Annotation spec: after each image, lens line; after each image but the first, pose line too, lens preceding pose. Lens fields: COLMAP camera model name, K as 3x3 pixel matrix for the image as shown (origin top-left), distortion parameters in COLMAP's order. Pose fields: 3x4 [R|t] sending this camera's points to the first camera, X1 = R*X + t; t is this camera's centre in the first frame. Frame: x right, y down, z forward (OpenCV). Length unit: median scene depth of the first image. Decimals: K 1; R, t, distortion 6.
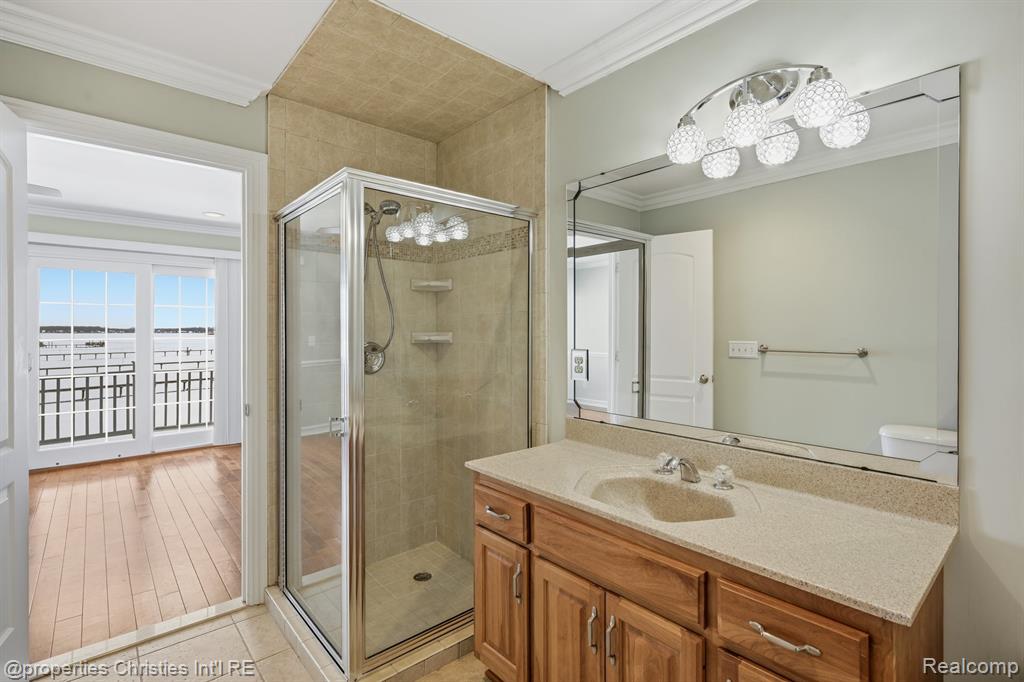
lens RADIAL K [[496.2, 0, 515.5], [0, 496.2, 330.4], [0, 0, 1]] dist [-0.002476, -0.000190]
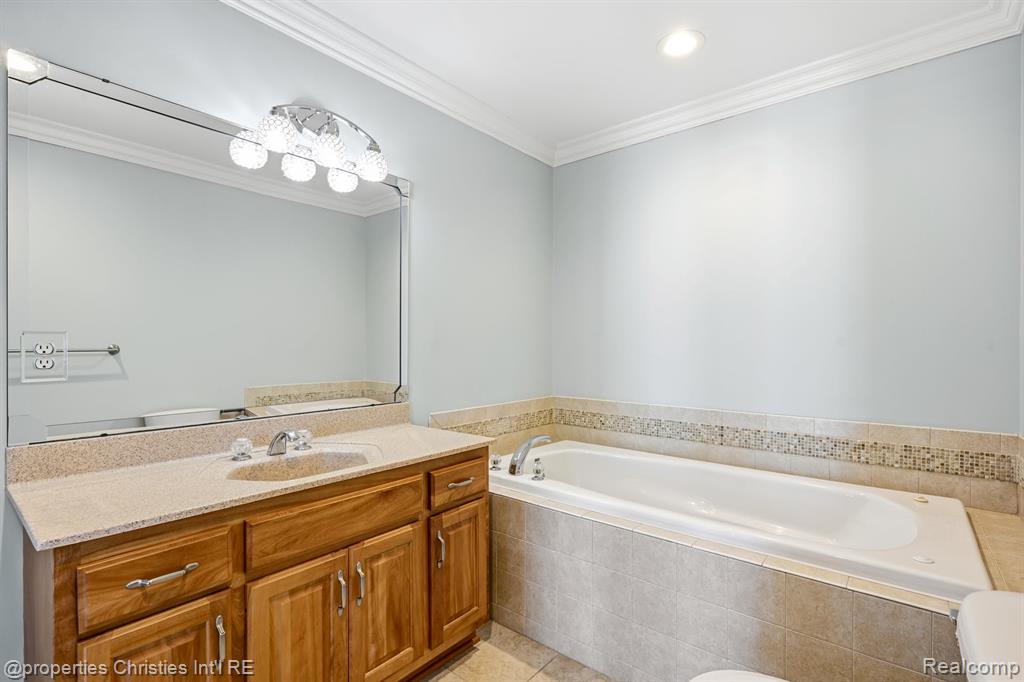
lens RADIAL K [[481.0, 0, 514.4], [0, 481.0, 352.8], [0, 0, 1]] dist [0.000674, 0.000149]
pose [[-0.176593, -0.012700, 0.984202, -0.832477], [0.003624, 0.999902, 0.013553, 0.084936], [-0.984277, 0.005960, -0.176530, 0.764404]]
